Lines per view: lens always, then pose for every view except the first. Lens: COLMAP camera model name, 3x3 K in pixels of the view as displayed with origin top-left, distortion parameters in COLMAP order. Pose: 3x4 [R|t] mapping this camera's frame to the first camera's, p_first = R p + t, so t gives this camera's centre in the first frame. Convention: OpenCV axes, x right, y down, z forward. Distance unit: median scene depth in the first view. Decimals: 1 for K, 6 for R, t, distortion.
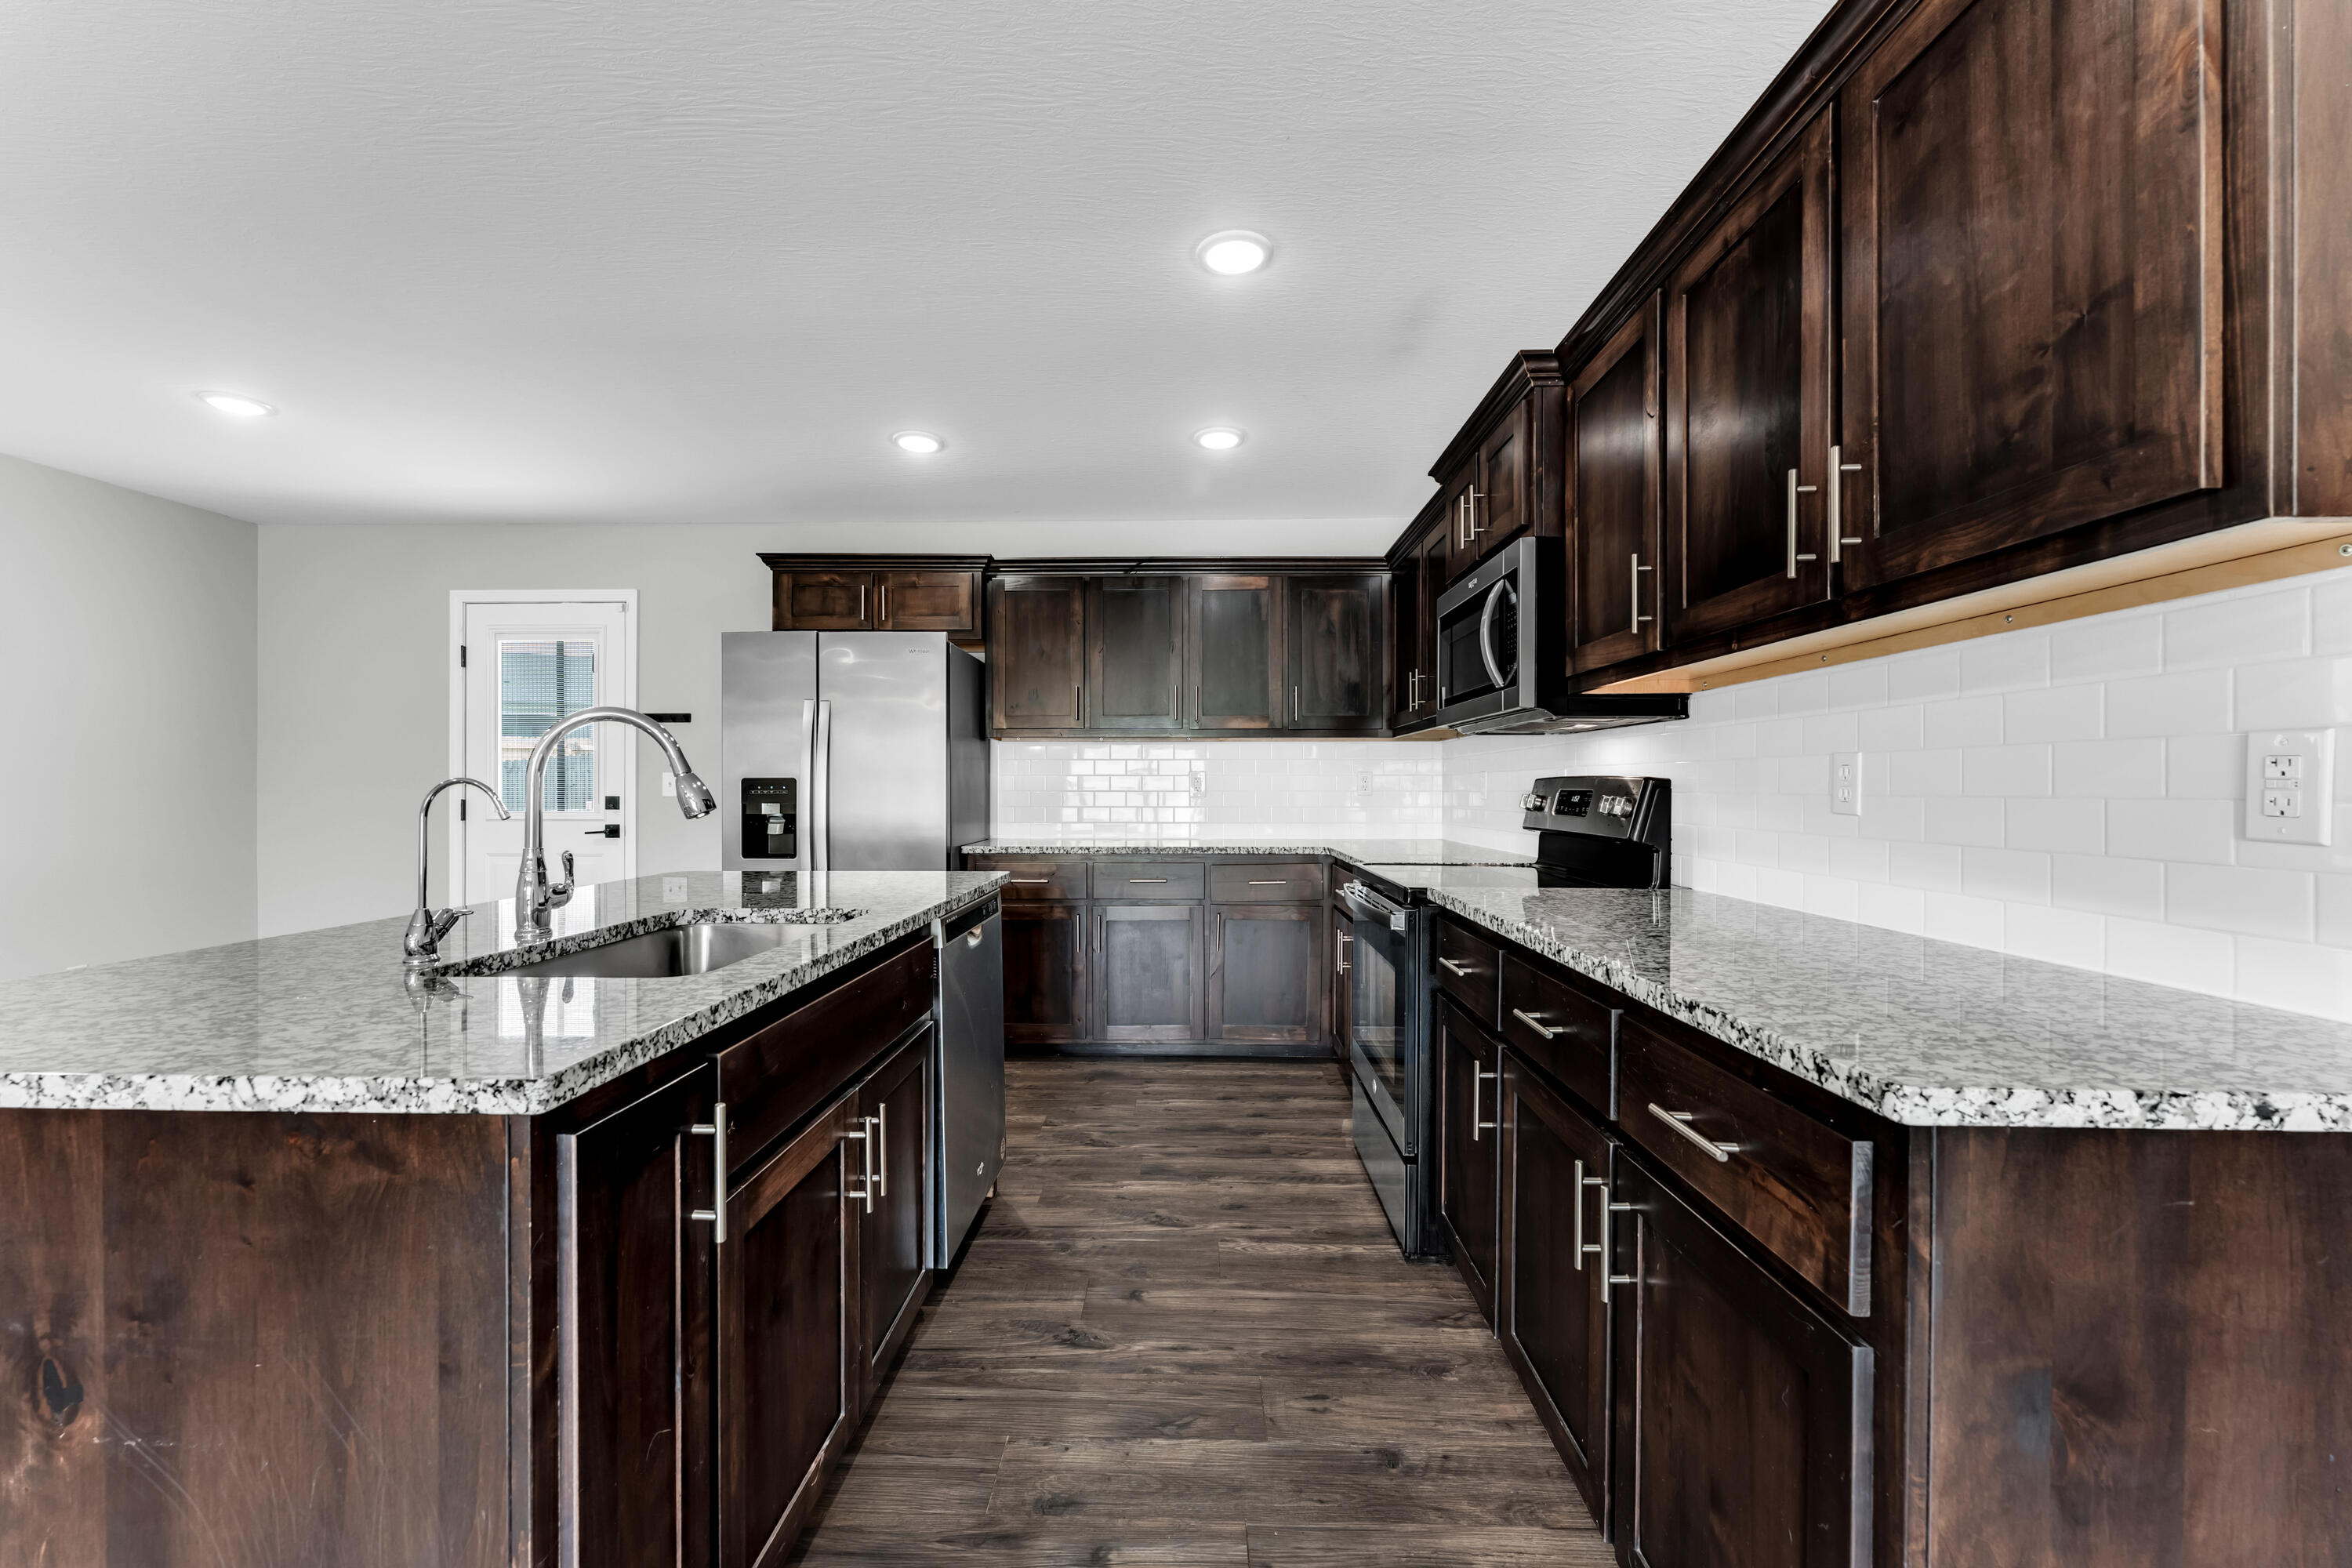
lens RADIAL K [[939.9, 0, 1163.4], [0, 939.9, 792.2], [0, 0, 1]] dist [-0.000356, -0.000124]
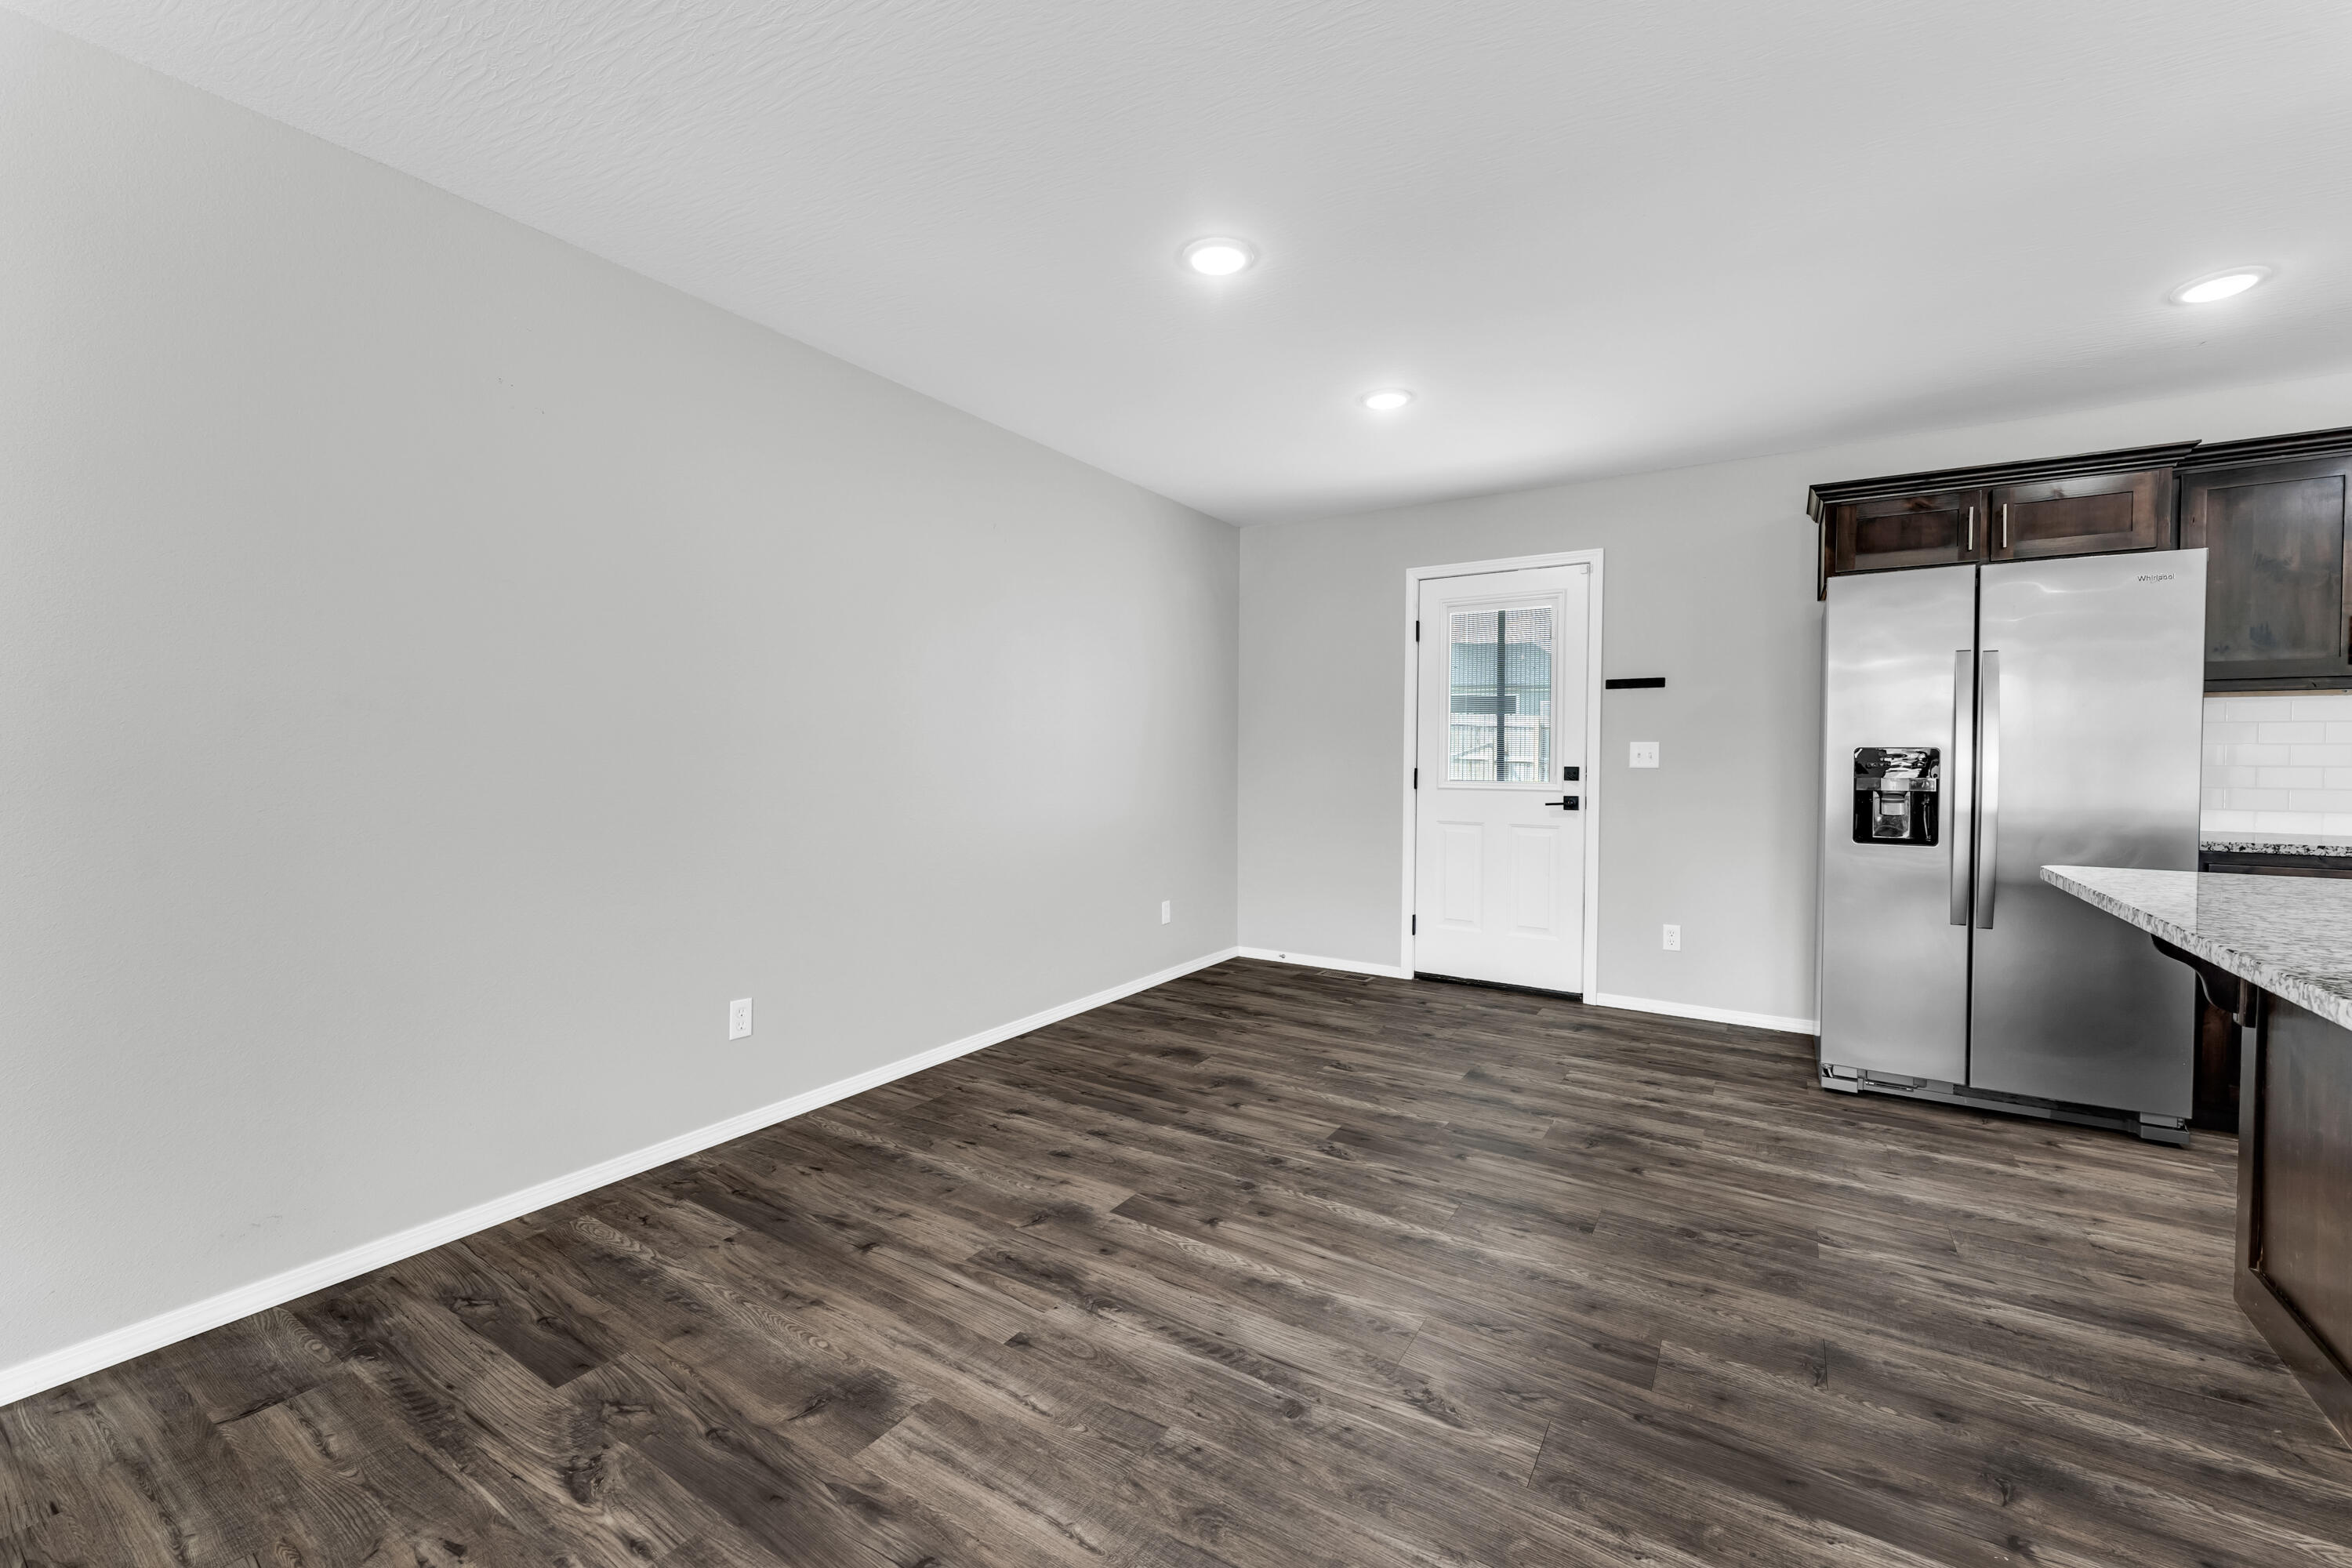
lens RADIAL K [[942.0, 0, 1158.0], [0, 942.0, 777.1], [0, 0, 1]] dist [-0.001280, -0.000086]
pose [[0.849196, 0.014902, -0.527868, -0.522980], [-0.005918, 0.999808, 0.018705, -0.000915], [0.528045, -0.012760, 0.849121, -0.052219]]
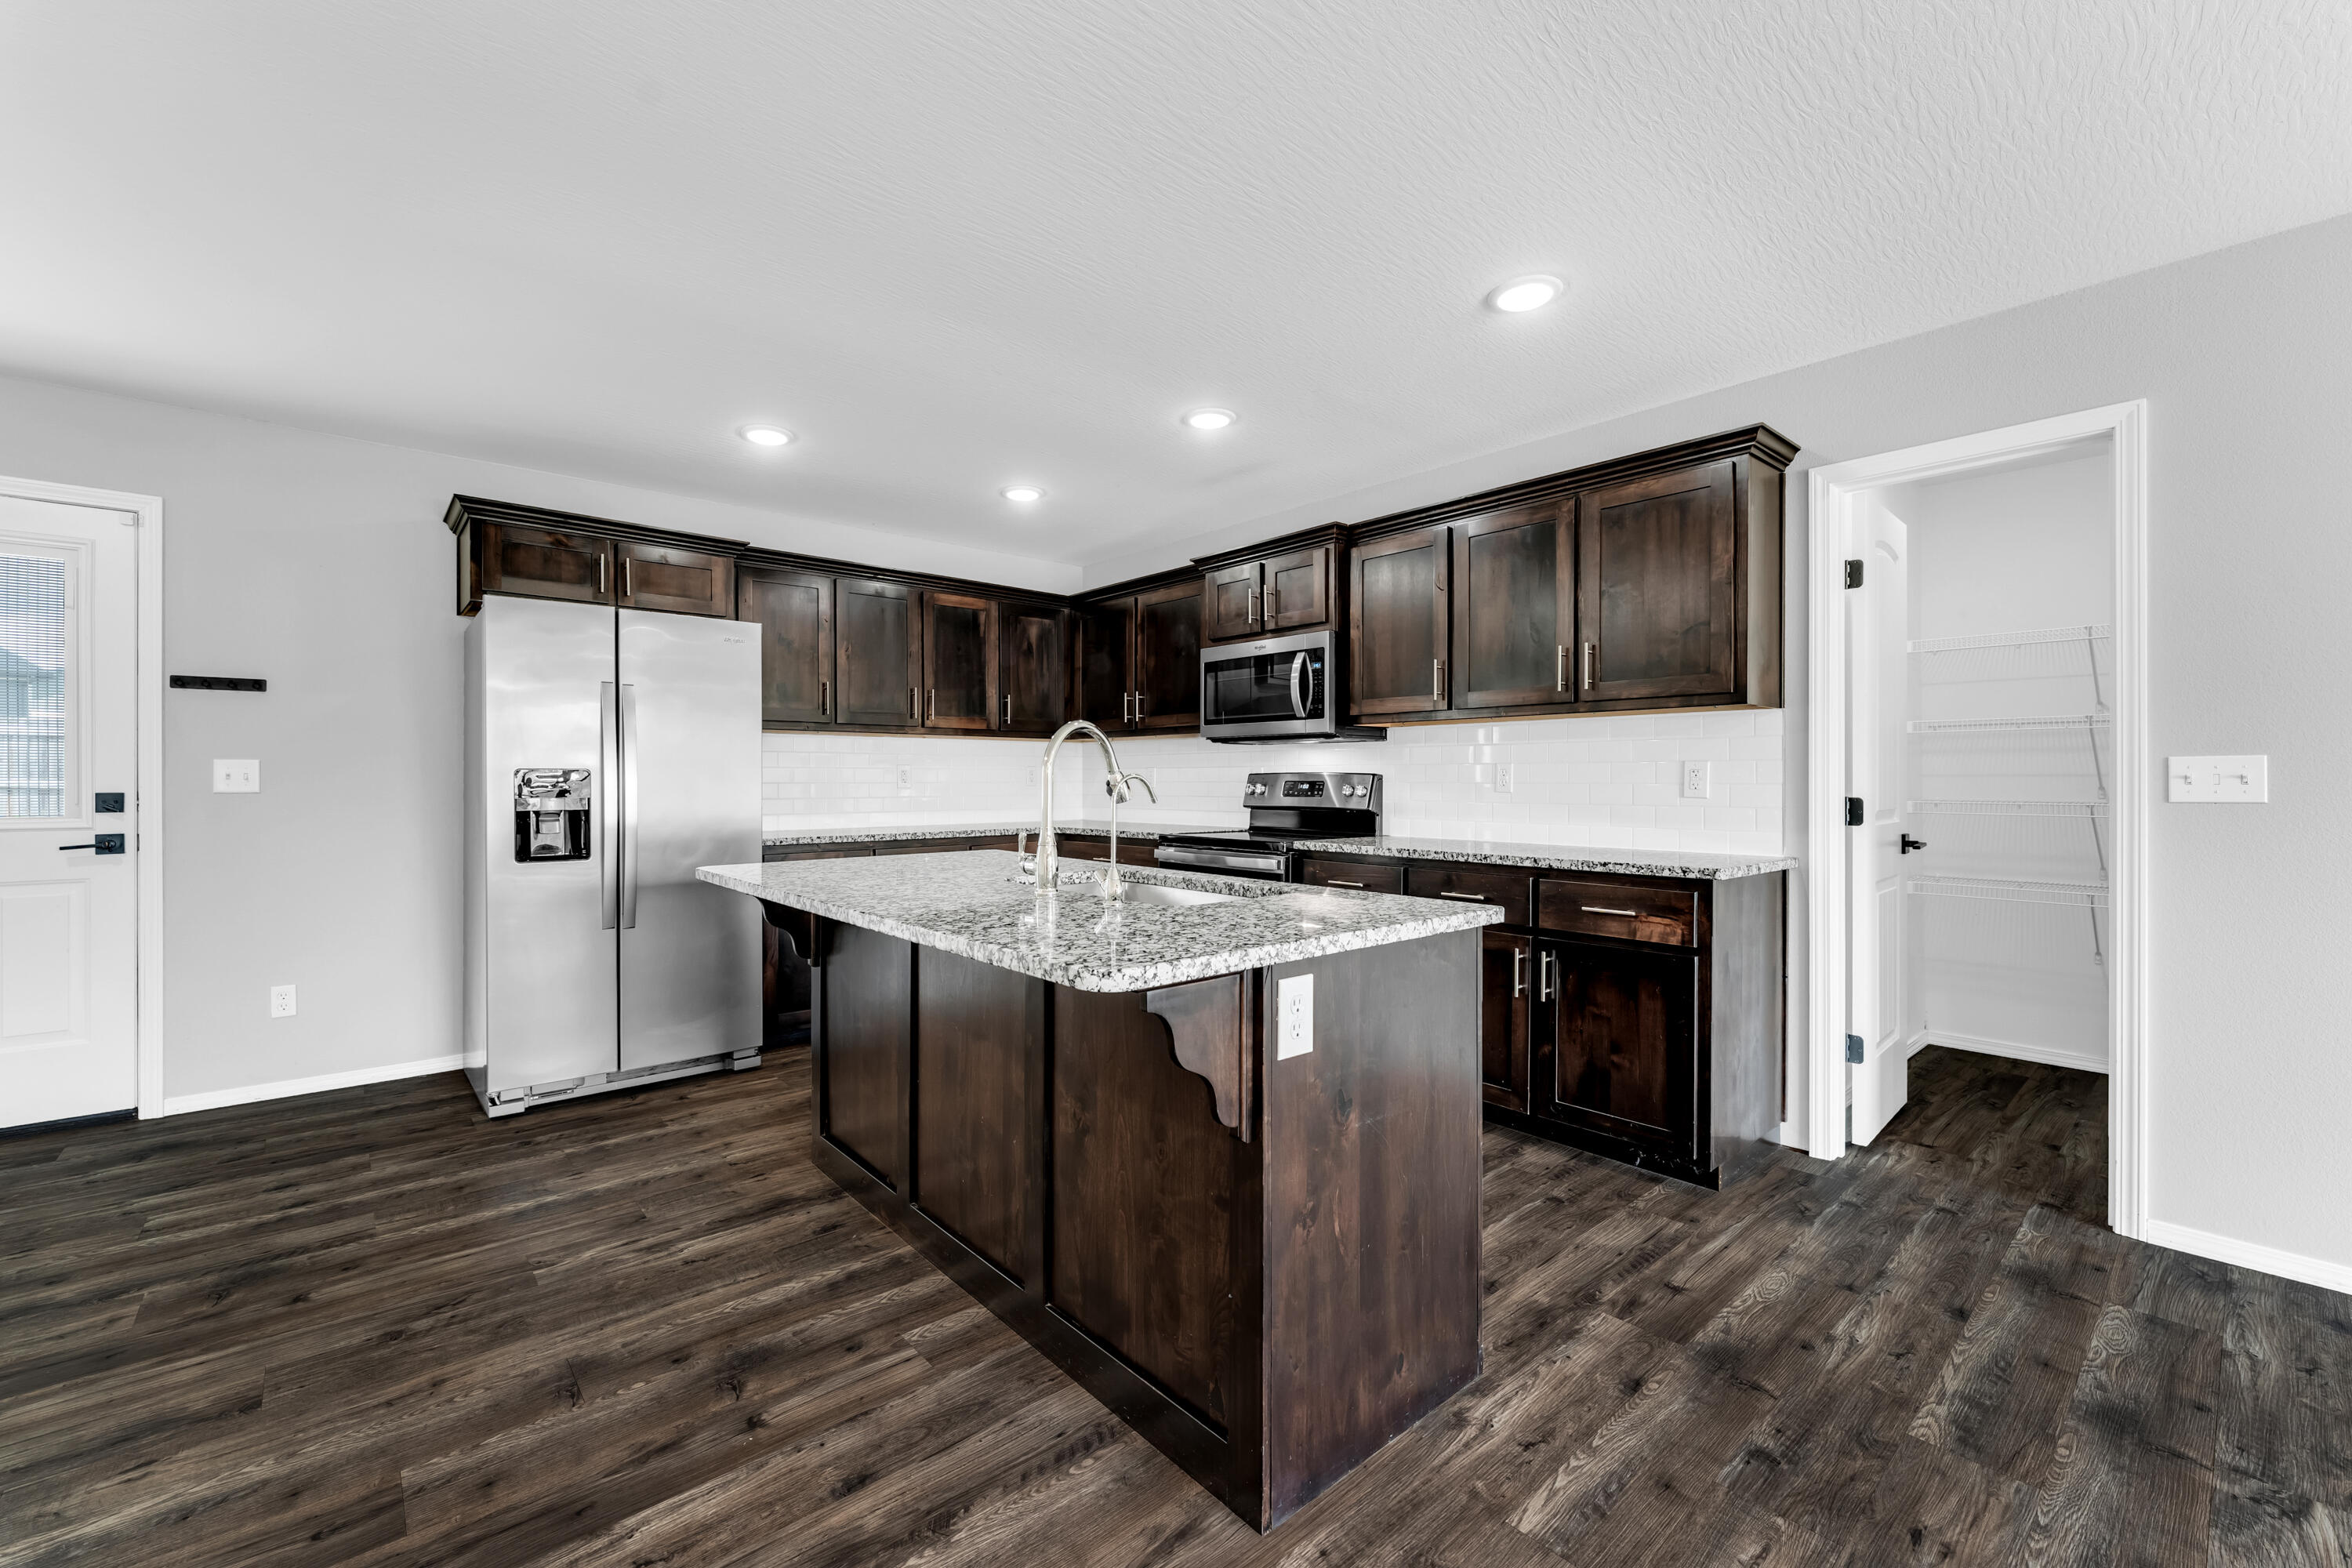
lens RADIAL K [[961.1, 0, 1168.0], [0, 961.1, 781.4], [0, 0, 1]] dist [-0.000473, -0.000262]
pose [[0.737897, -0.003173, 0.674906, -0.586530], [0.003489, 0.999994, 0.000886, -0.002447], [-0.674905, 0.001700, 0.737903, -0.040986]]
